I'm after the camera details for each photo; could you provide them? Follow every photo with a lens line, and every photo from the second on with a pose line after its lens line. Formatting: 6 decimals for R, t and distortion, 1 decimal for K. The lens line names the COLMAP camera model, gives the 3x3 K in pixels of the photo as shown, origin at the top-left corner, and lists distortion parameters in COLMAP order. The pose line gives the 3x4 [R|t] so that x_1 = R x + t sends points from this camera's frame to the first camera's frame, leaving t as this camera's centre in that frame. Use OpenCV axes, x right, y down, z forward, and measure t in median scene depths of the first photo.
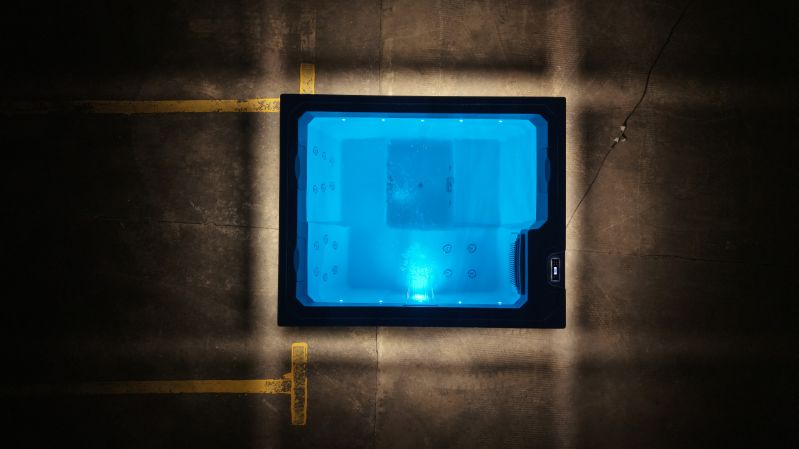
lens RADIAL K [[549.1, 0, 398.5], [0, 549.1, 214.5], [0, 0, 1]] dist [0.009085, -0.006340]
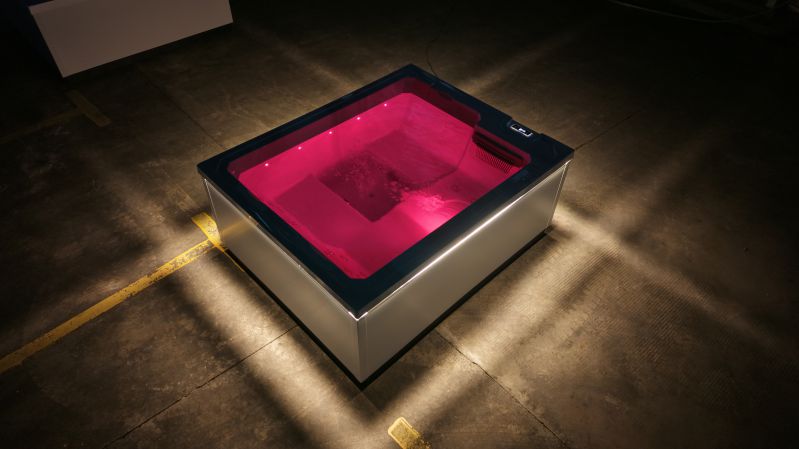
lens RADIAL K [[549.1, 0, 398.5], [0, 549.1, 214.5], [0, 0, 1]] dist [0.009085, -0.006340]
pose [[0.715147, -0.486925, 0.501467, -0.398267], [0.698459, 0.525362, -0.485952, 0.439079], [-0.026830, 0.697781, 0.715808, 0.306321]]
